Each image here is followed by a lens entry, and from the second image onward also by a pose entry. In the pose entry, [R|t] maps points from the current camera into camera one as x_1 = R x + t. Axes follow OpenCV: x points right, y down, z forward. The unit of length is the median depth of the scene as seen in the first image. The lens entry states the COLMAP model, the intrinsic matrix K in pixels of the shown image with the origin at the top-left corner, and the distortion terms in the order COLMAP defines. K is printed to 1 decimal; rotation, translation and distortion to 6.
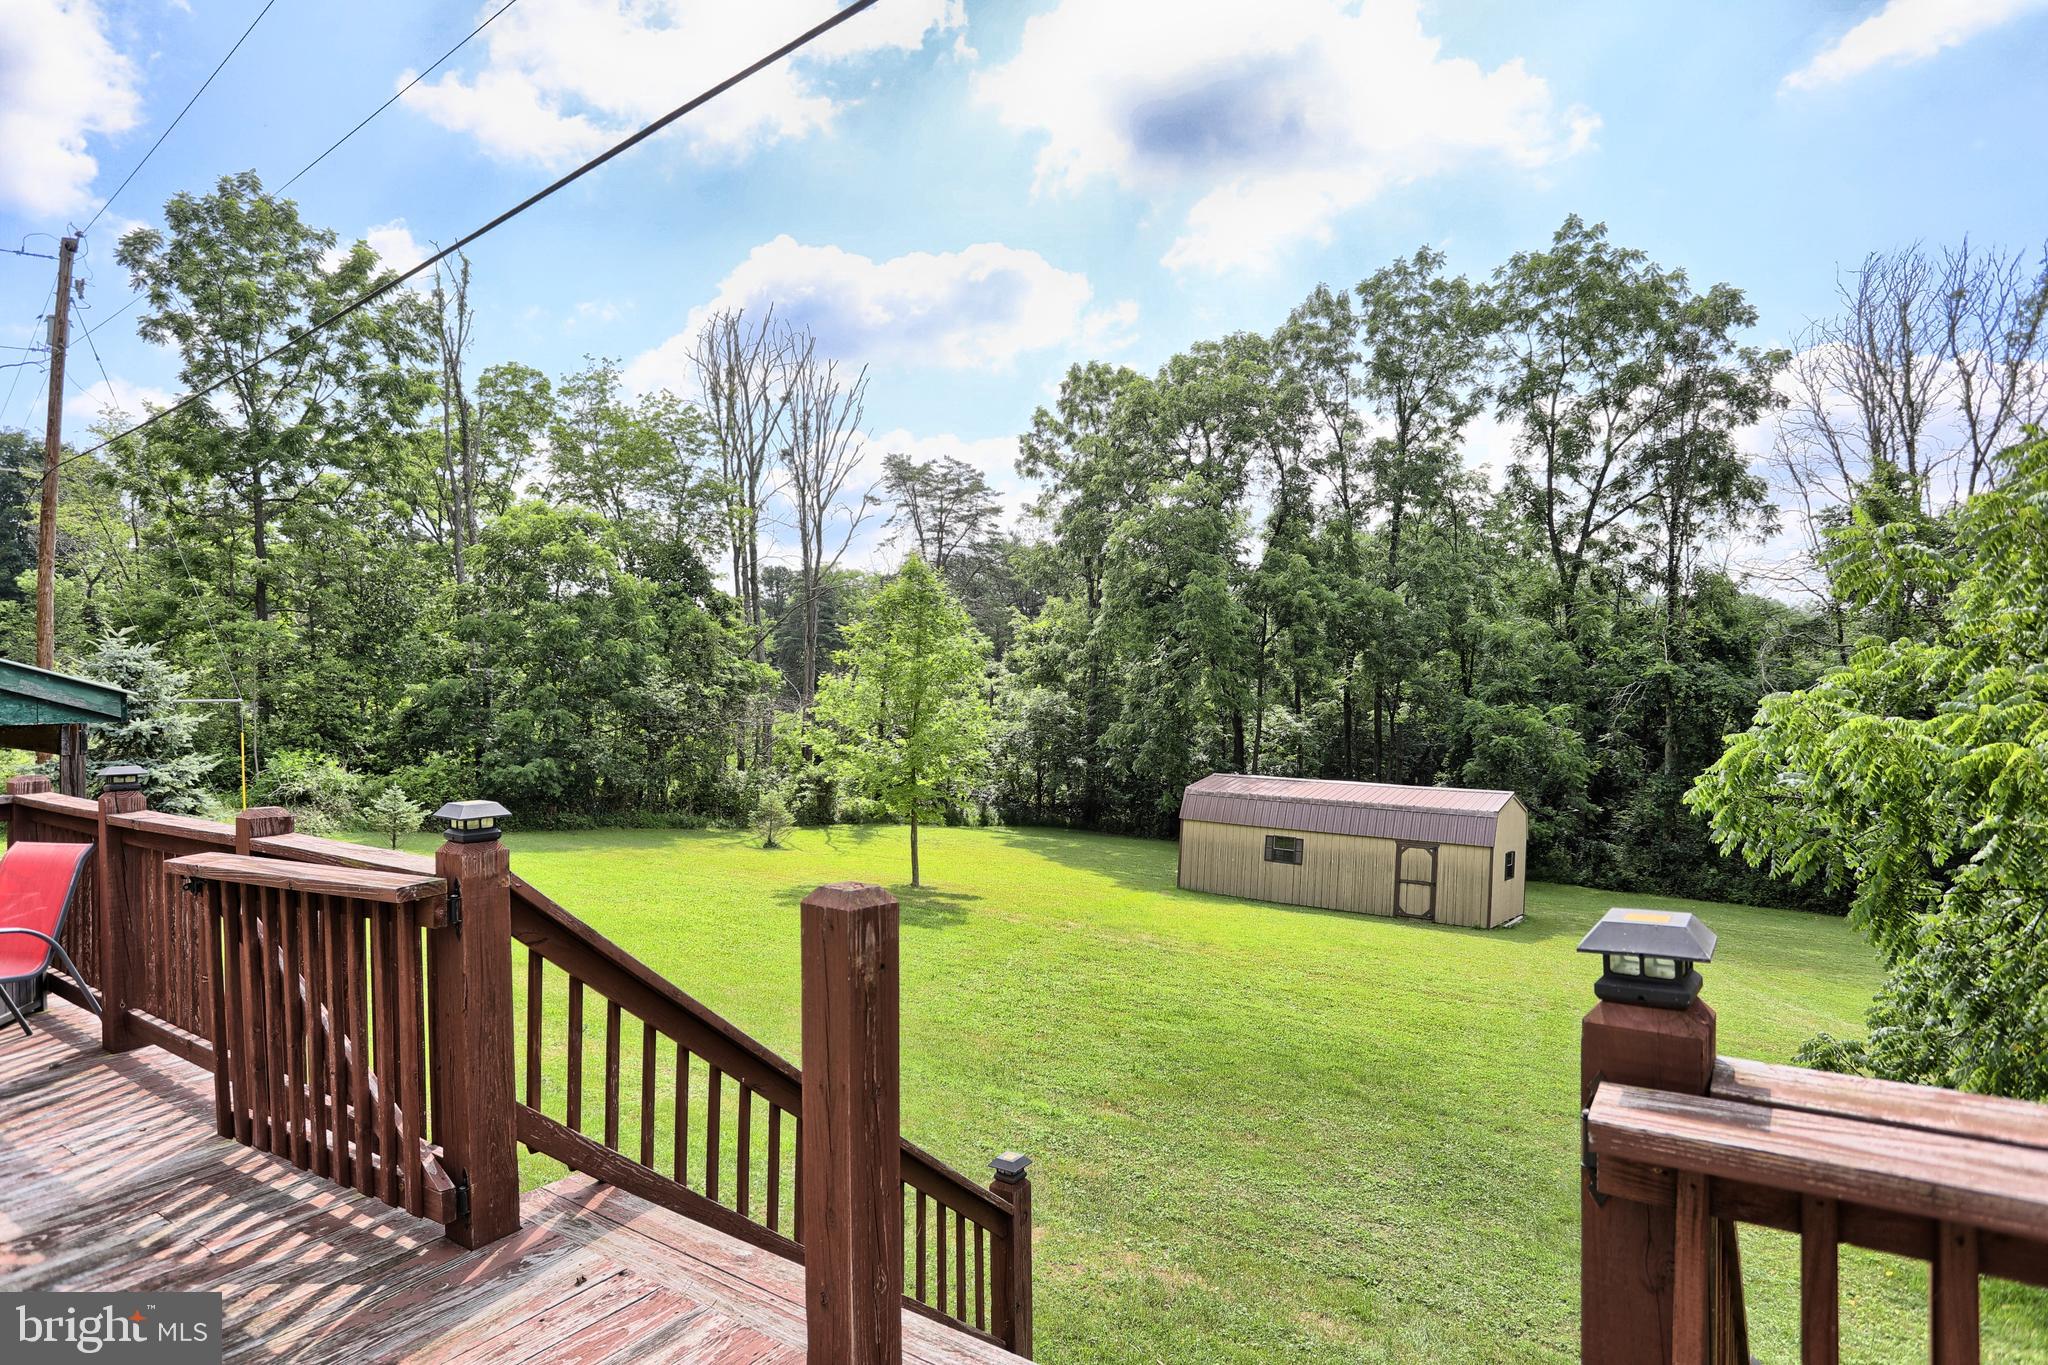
lens RADIAL K [[1145.9, 0, 1016.2], [0, 1145.9, 680.3], [0, 0, 1]] dist [-0.043602, 0.011842]
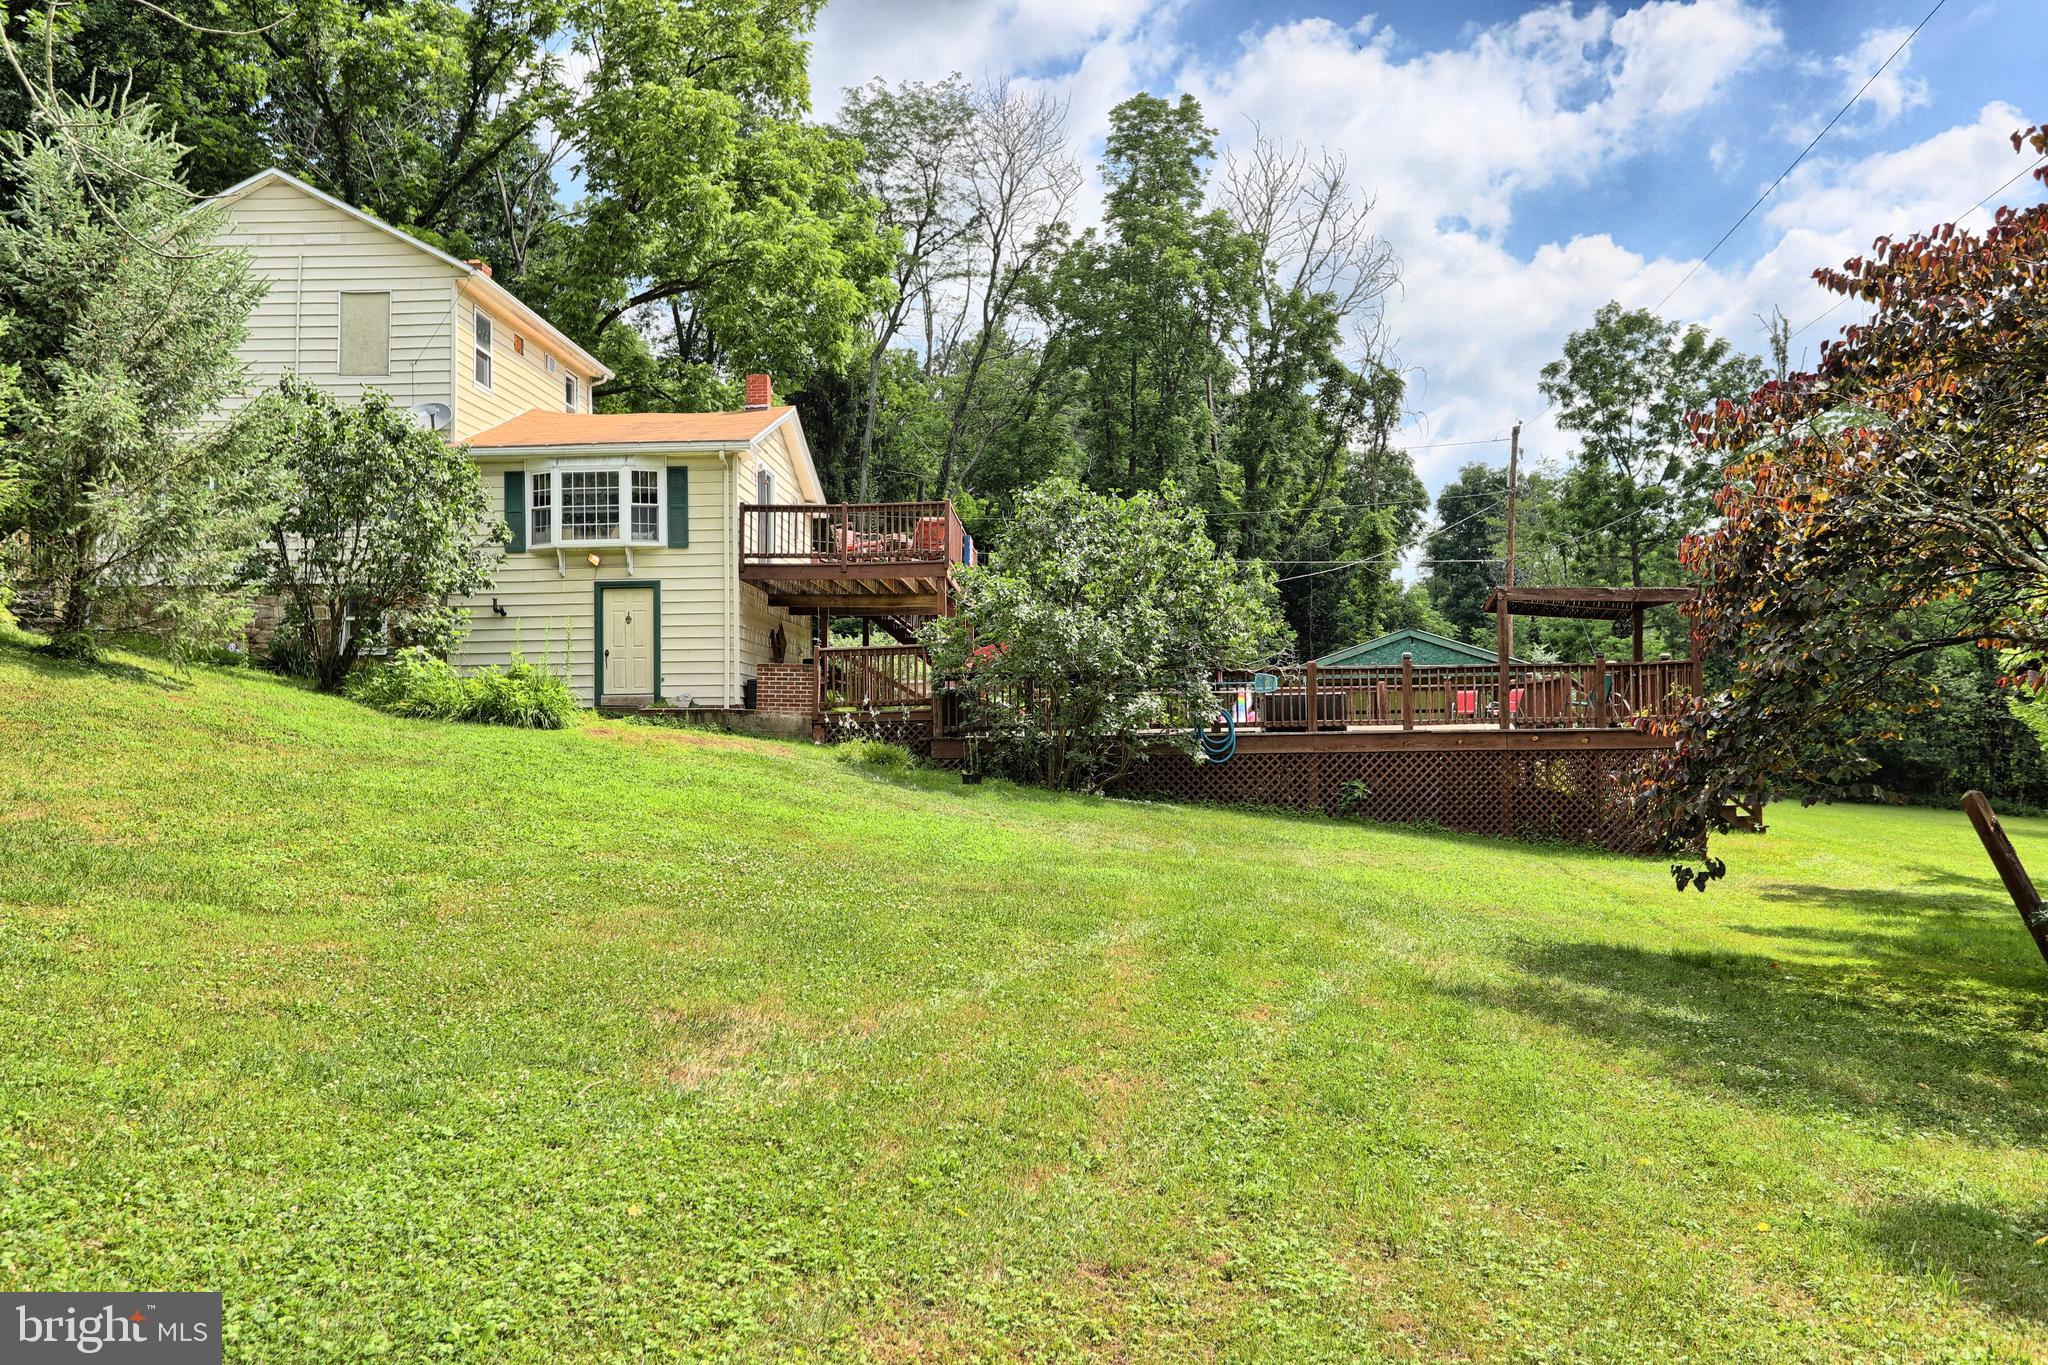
lens RADIAL K [[1681.7, 0, 1025.3], [0, 1681.7, 681.1], [0, 0, 1]] dist [-0.005890, 0.027199]
pose [[0.543369, -0.039136, -0.838581, 0.459029], [0.014354, 0.999200, -0.037331, 0.049816], [0.839371, 0.008247, 0.543496, -0.525098]]
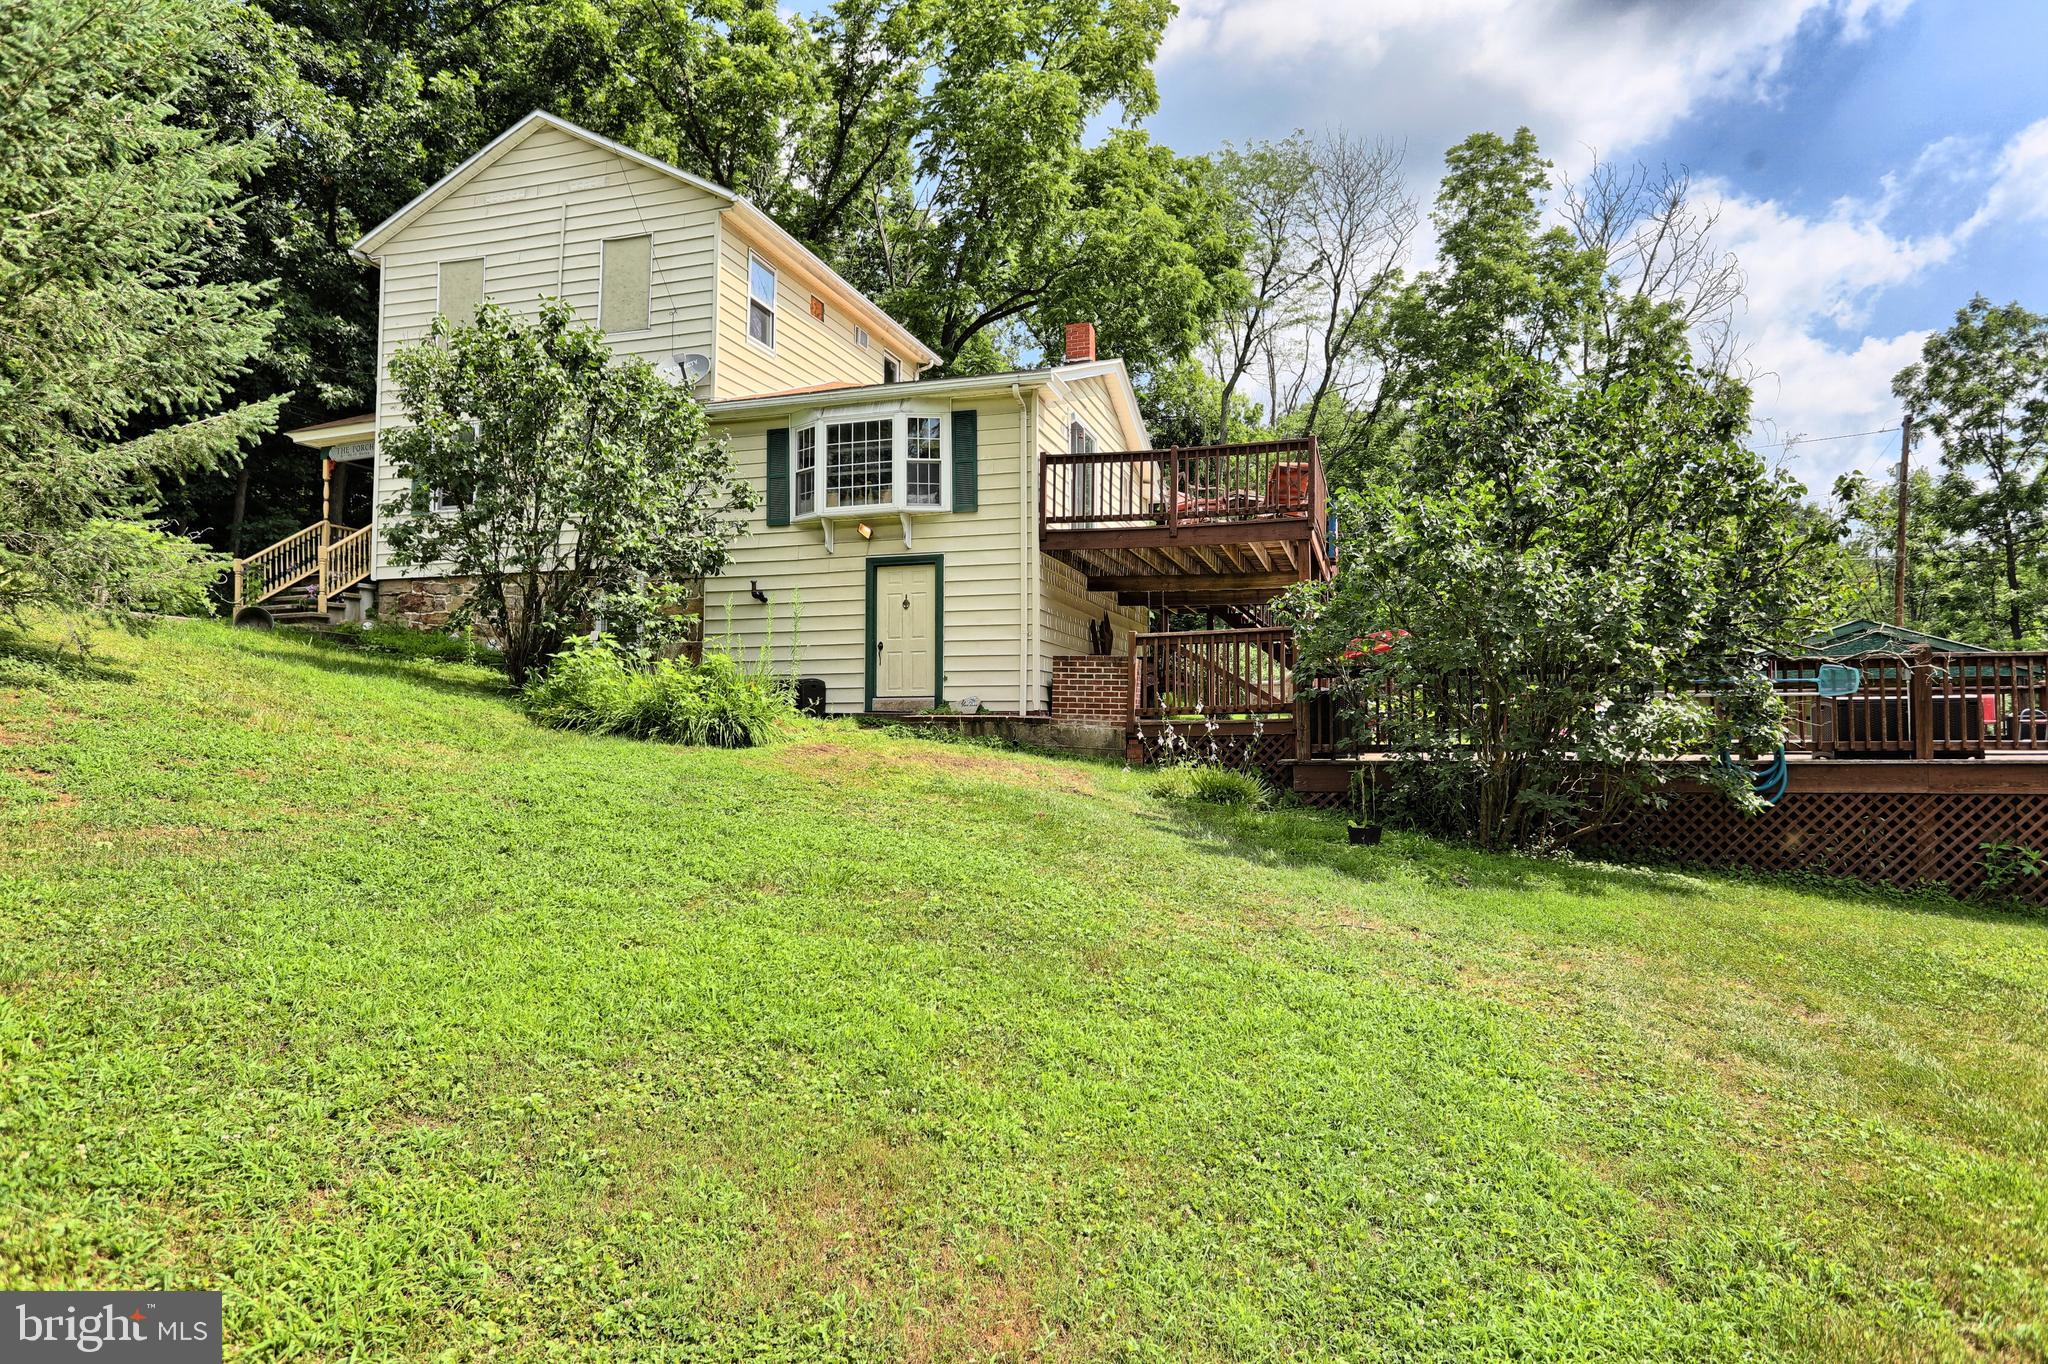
lens RADIAL K [[1253.5, 0, 1020.7], [0, 1253.5, 649.9], [0, 0, 1]] dist [-0.004497, 0.006097]
pose [[0.314175, -0.067387, -0.946971, 0.251009], [0.004754, 0.997577, -0.069411, 0.042477], [0.949353, 0.017305, 0.313734, -0.410899]]
